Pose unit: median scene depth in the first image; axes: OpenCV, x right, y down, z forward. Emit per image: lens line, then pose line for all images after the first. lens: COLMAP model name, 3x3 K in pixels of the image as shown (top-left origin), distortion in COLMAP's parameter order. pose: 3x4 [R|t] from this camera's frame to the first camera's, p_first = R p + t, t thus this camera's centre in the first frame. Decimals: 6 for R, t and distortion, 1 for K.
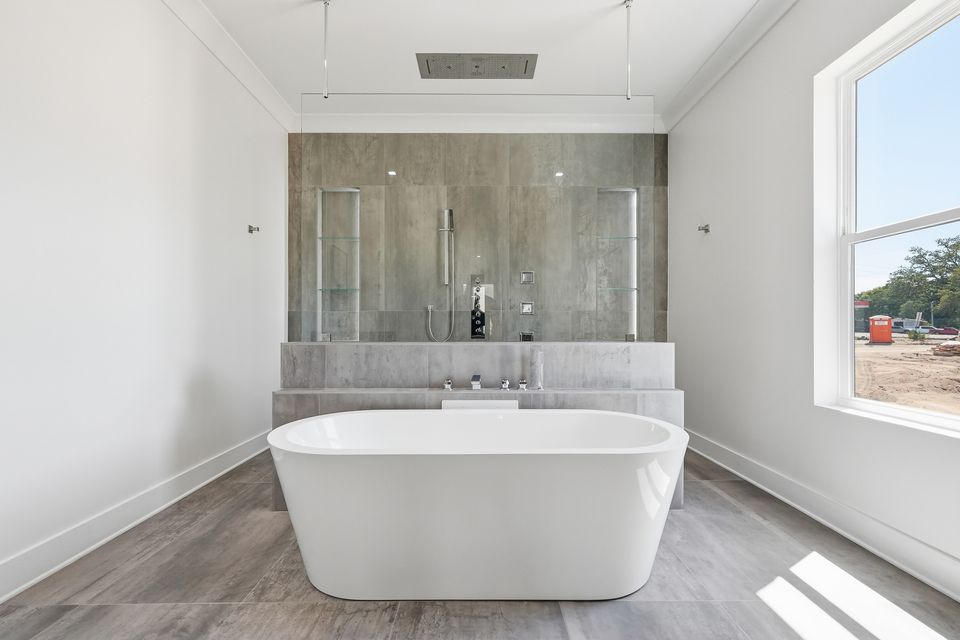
lens RADIAL K [[405.2, 0, 477.3], [0, 405.2, 327.3], [0, 0, 1]] dist [-0.007782, 0.002026]
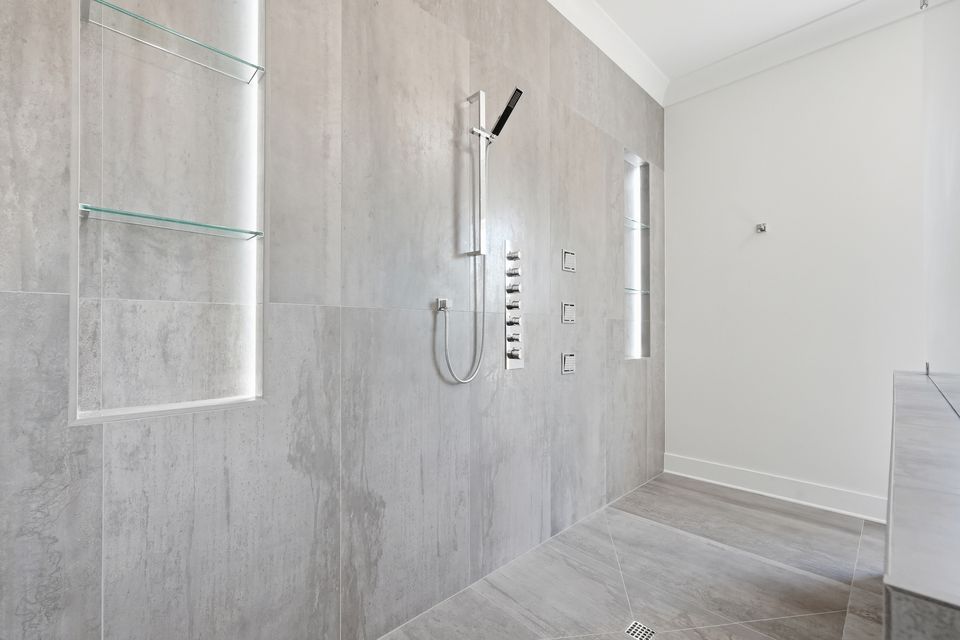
lens RADIAL K [[405.2, 0, 478.7], [0, 405.2, 326.3], [0, 0, 1]] dist [-0.007782, 0.002026]
pose [[0.724074, 0.006778, 0.689689, -0.387163], [-0.003977, 0.999976, -0.005653, -0.021056], [-0.689711, 0.001350, 0.724084, 0.663065]]
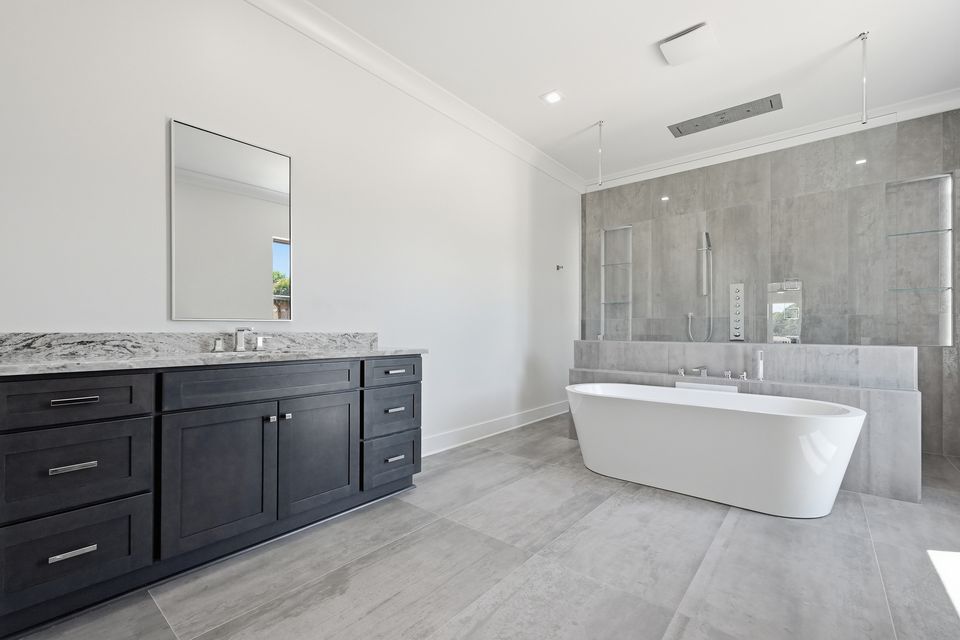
lens RADIAL K [[405.2, 0, 479.7], [0, 405.2, 327.5], [0, 0, 1]] dist [-0.007782, 0.002026]
pose [[0.763952, -0.002411, -0.645269, 0.181659], [-0.002247, 0.999977, -0.006397, -0.001452], [0.645269, 0.006337, 0.763929, -0.325140]]
